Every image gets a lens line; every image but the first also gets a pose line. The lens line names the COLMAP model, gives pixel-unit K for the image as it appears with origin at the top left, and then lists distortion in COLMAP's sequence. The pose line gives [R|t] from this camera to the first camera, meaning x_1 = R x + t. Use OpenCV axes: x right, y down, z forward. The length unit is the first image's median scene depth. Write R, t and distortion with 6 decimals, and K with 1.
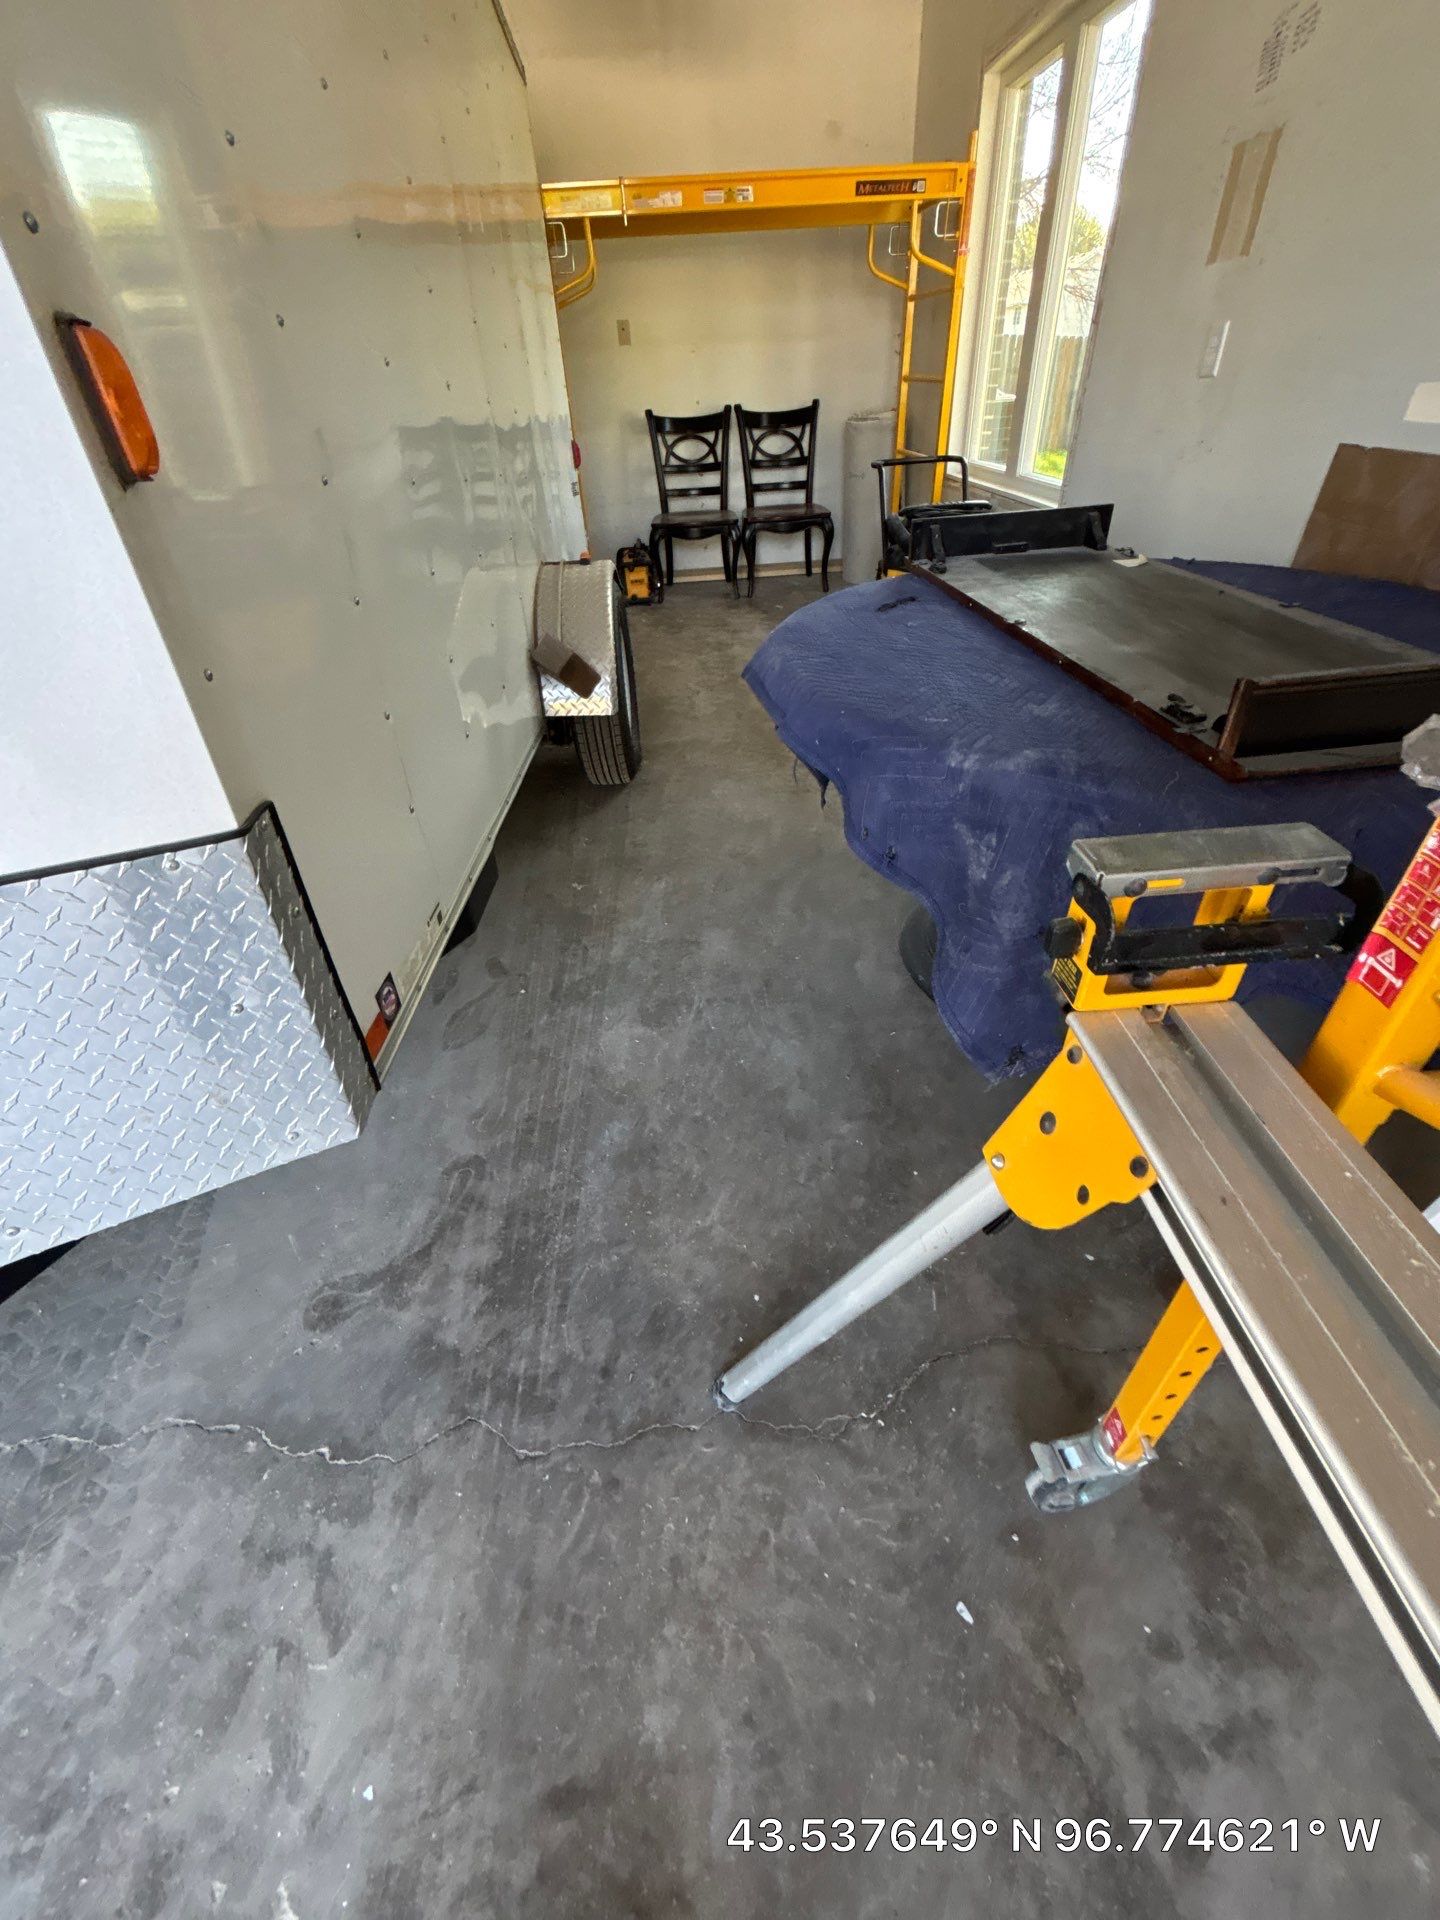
lens RADIAL K [[777.4, 0, 730.9], [0, 777.4, 957.5], [0, 0, 1]] dist [0.001766, -0.000659]
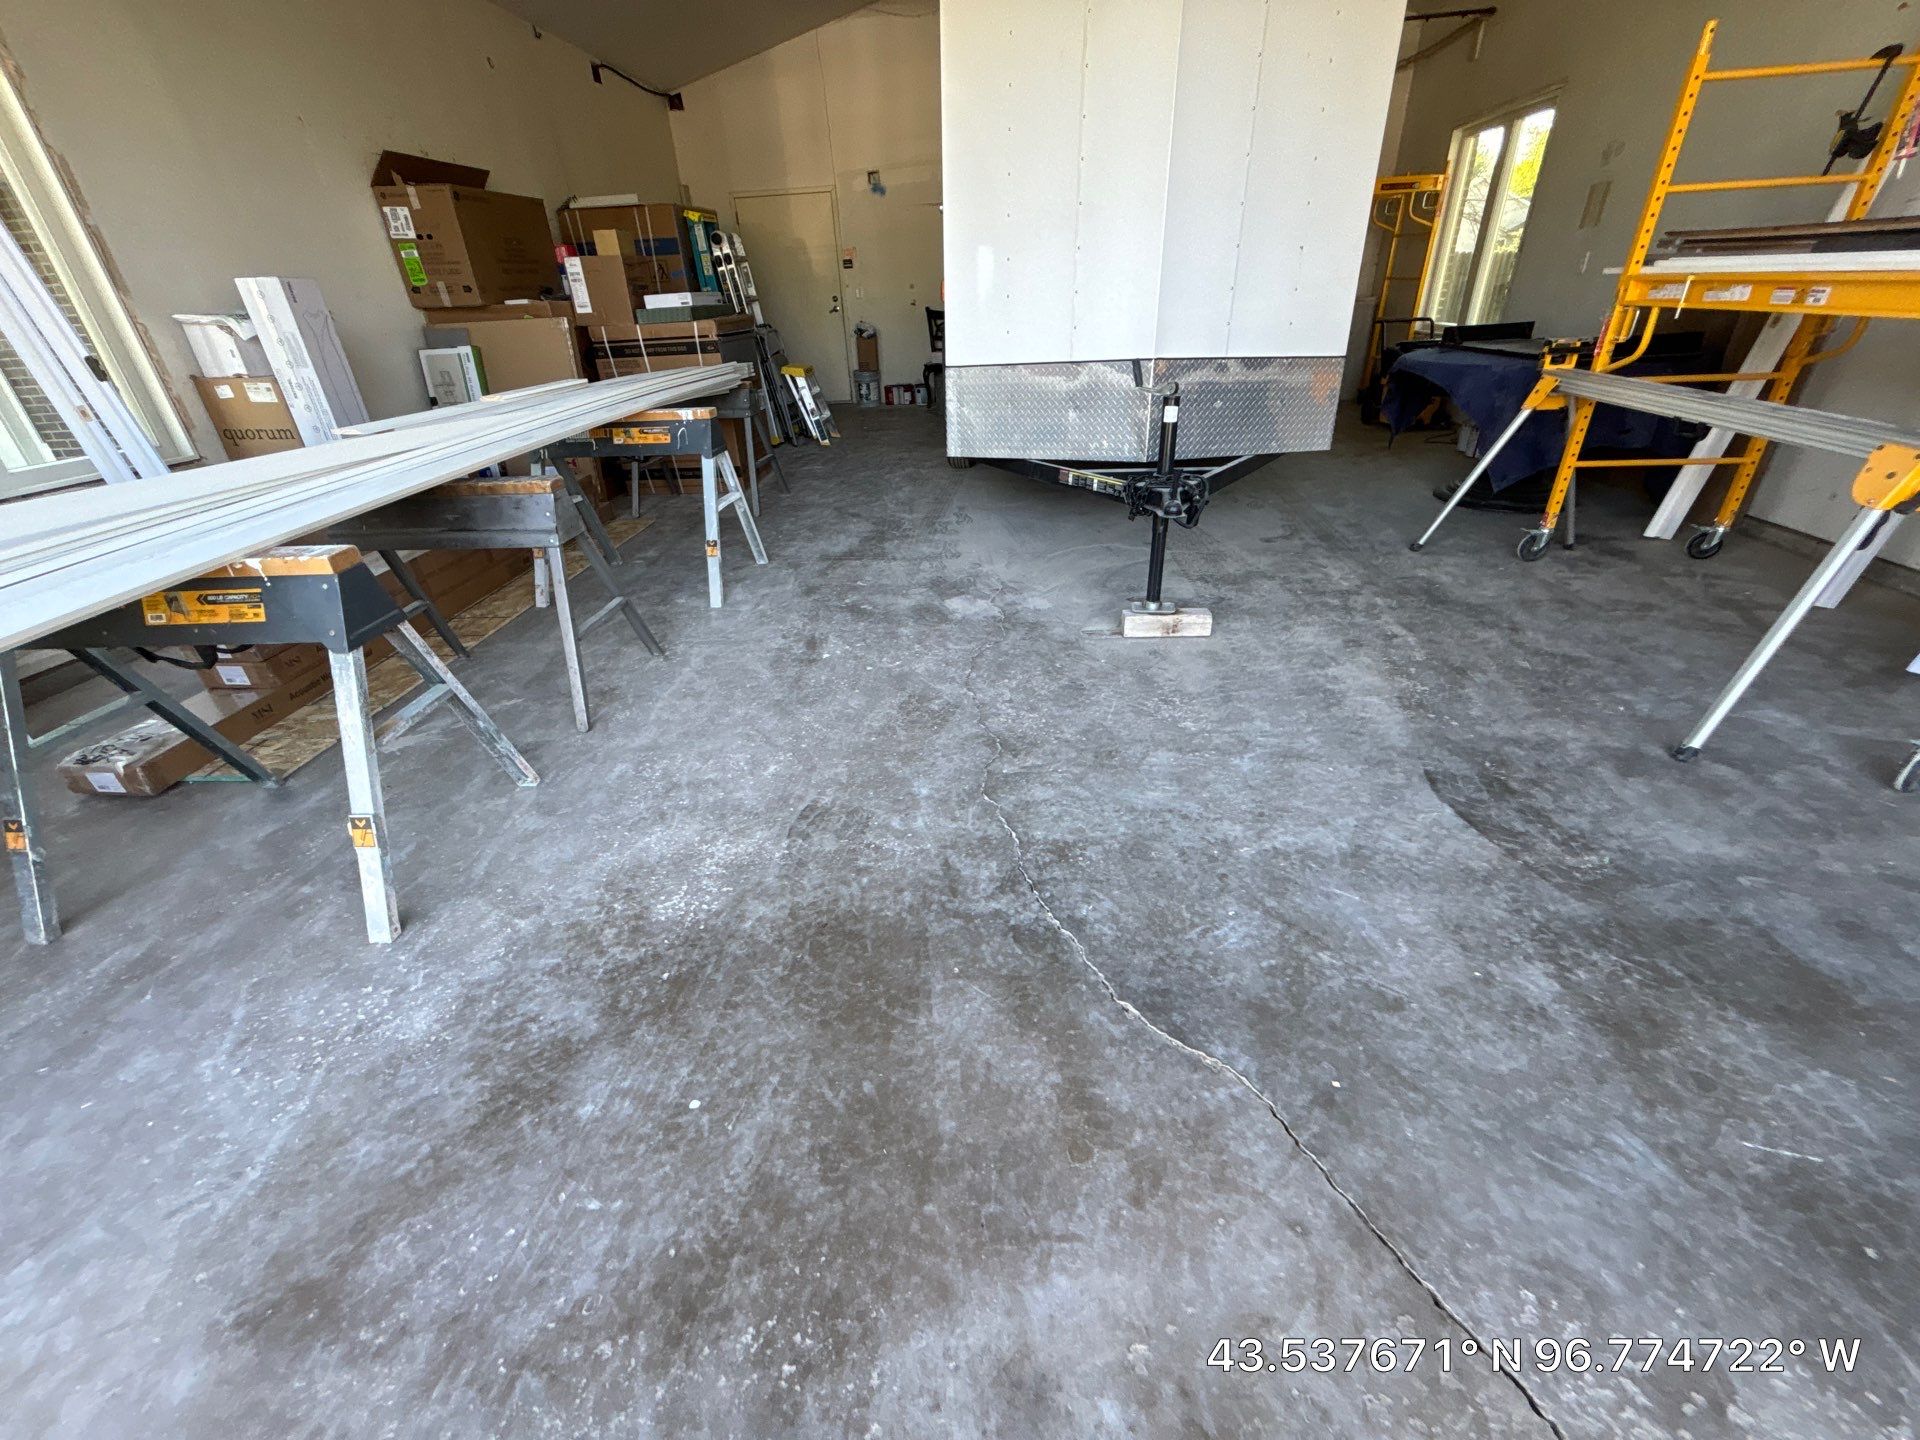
lens RADIAL K [[777.4, 0, 959.3], [0, 777.4, 707.5], [0, 0, 1]] dist [0.001766, -0.000659]
pose [[0.985857, 0.083128, -0.145518, -0.331133], [-0.102994, 0.985507, -0.134788, 0.448624], [0.132204, 0.147870, 0.980131, -0.576460]]
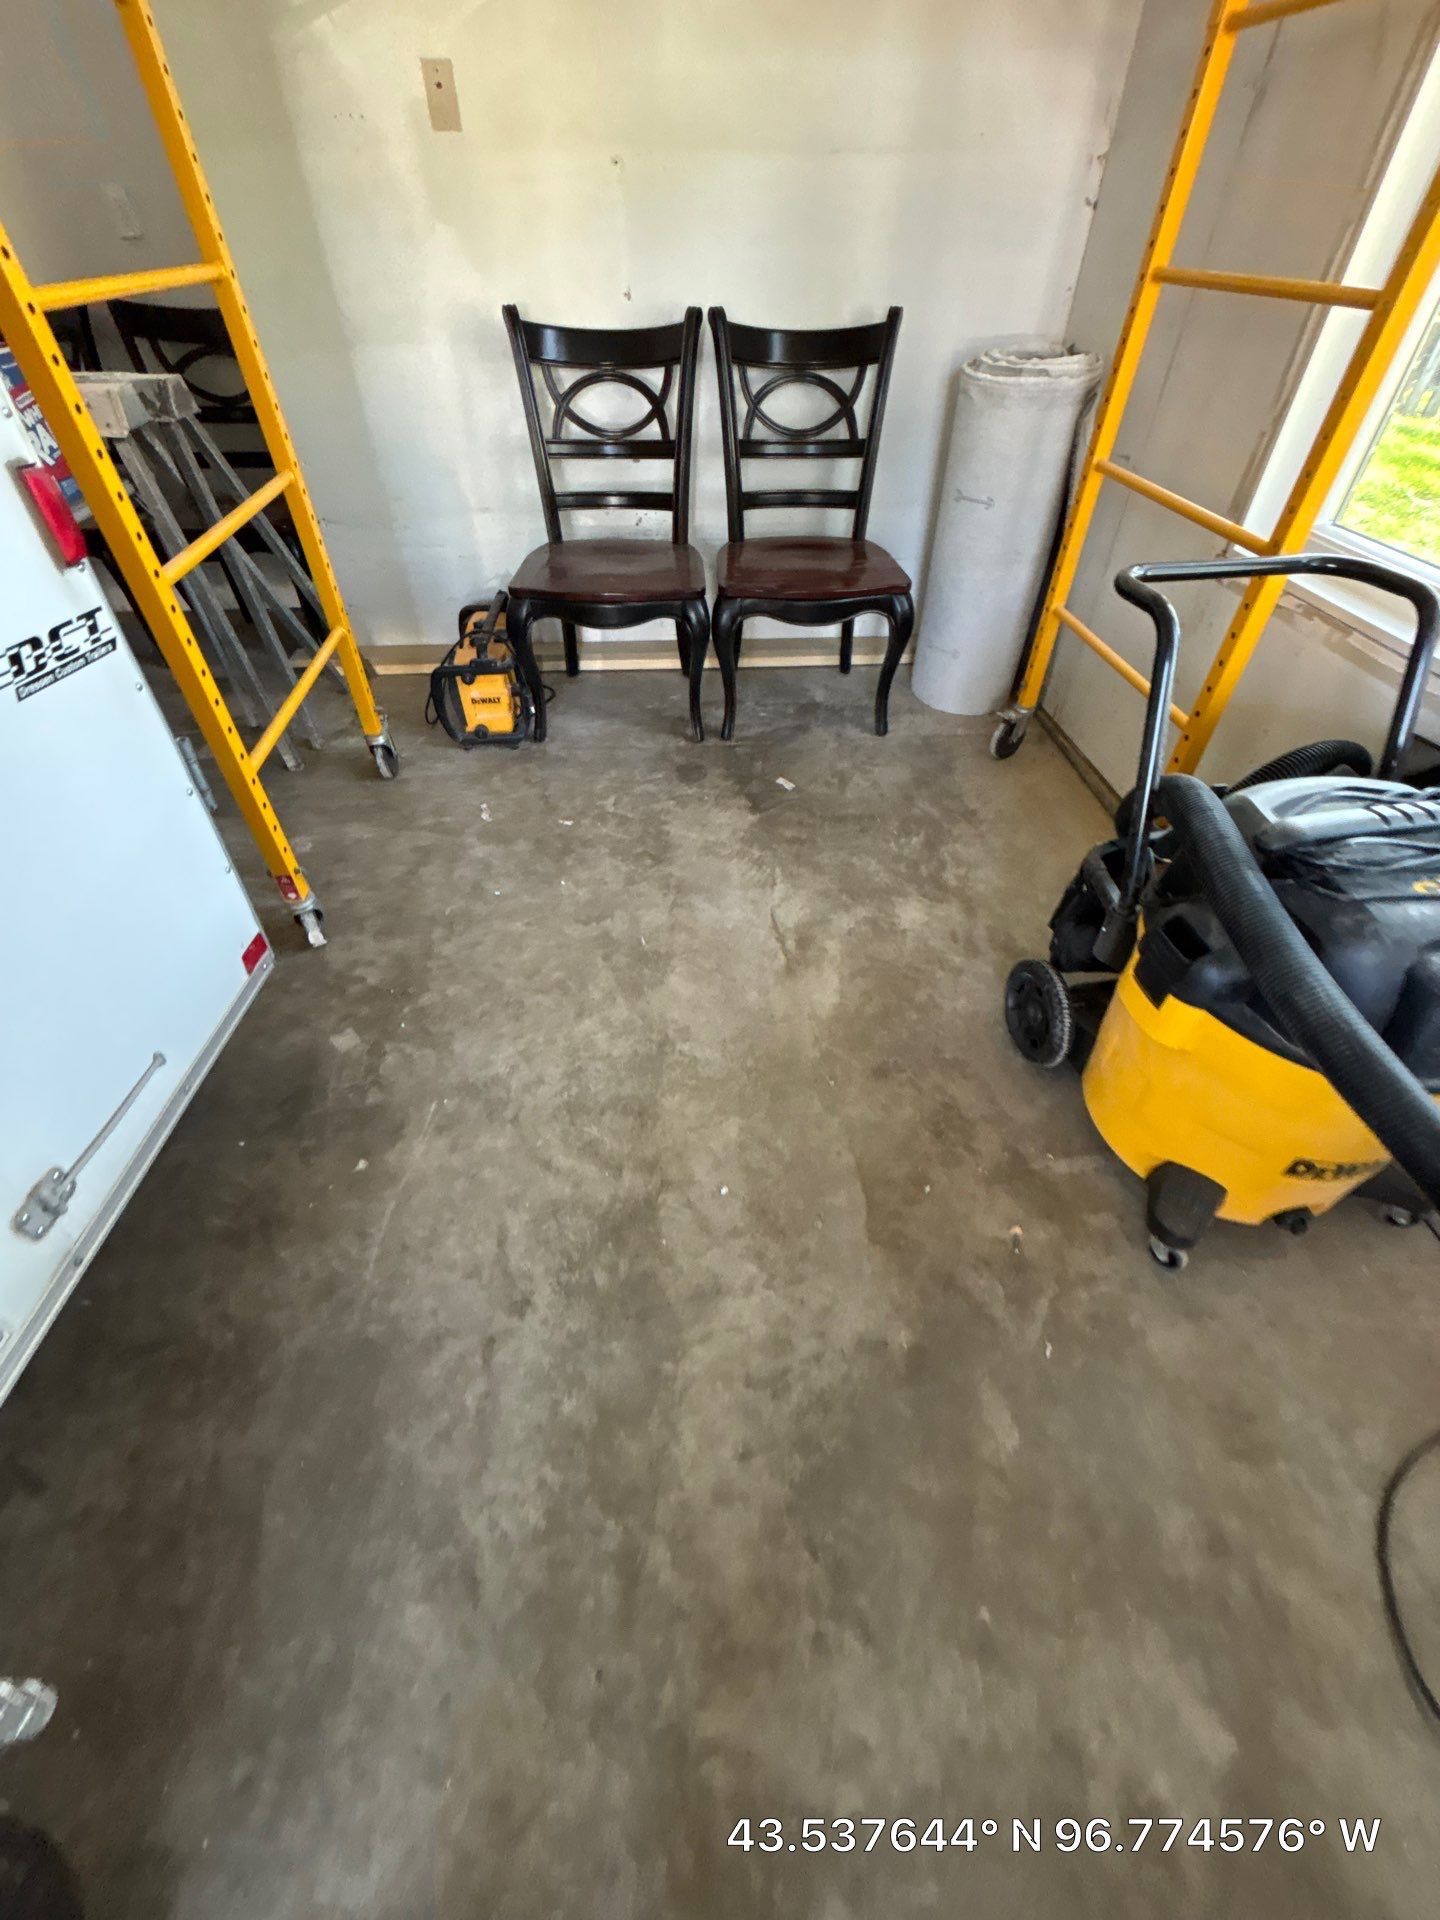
lens RADIAL K [[777.4, 0, 732.3], [0, 777.4, 954.9], [0, 0, 1]] dist [0.001766, -0.000659]
pose [[0.998511, 0.044396, 0.031710, 0.019844], [-0.047471, 0.993451, 0.103929, -0.394172], [-0.026889, -0.105280, 0.994079, 0.525148]]
